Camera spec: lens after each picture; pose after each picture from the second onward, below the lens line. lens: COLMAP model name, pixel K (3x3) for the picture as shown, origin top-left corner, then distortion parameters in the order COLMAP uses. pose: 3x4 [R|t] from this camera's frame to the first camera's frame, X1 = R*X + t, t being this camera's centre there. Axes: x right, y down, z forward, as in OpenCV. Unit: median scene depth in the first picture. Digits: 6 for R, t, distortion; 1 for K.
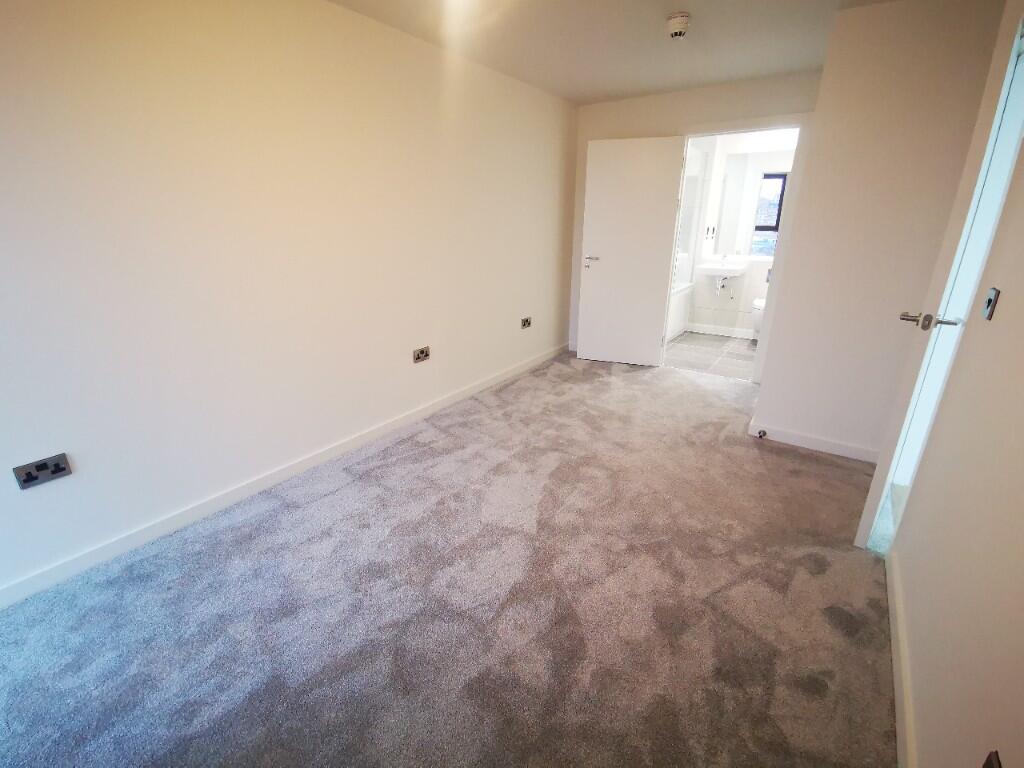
lens RADIAL K [[478.6, 0, 512.0], [0, 478.6, 384.0], [0, 0, 1]] dist [0.003540, 0.000123]
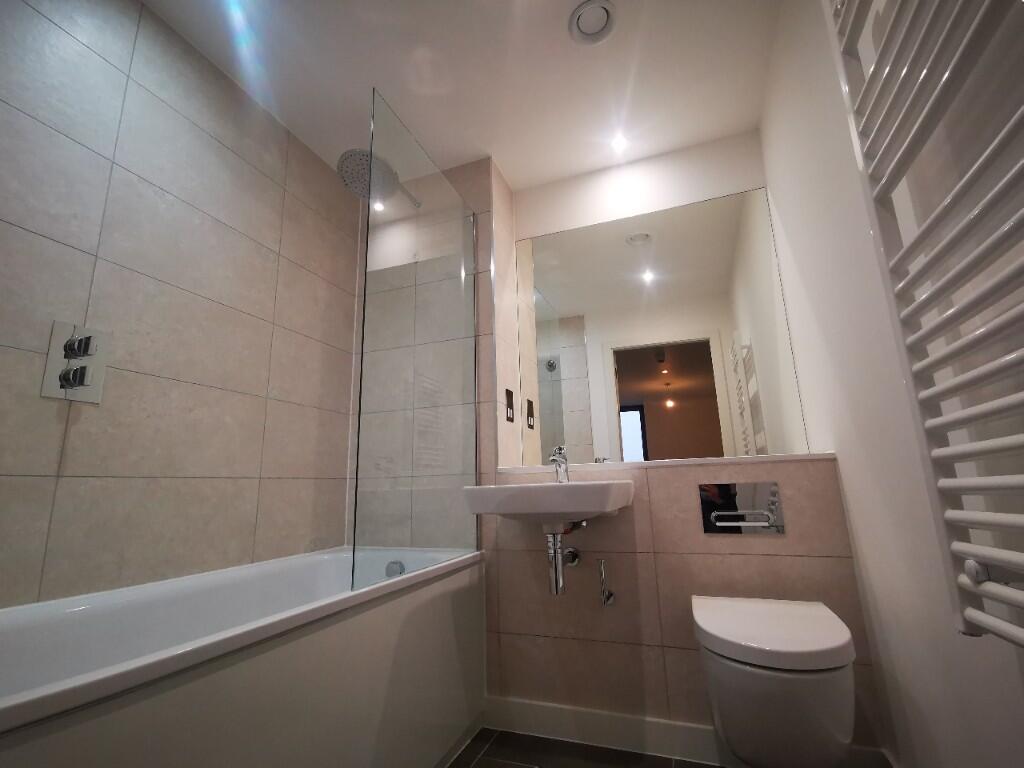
lens RADIAL K [[486.0, 0, 512.0], [0, 486.0, 384.0], [0, 0, 1]] dist [0.000391, -0.000345]
pose [[0.970178, 0.030005, 0.240530, 0.317344], [0.104973, 0.842420, -0.528497, -0.134474], [-0.218485, 0.537985, 0.814147, 0.685144]]
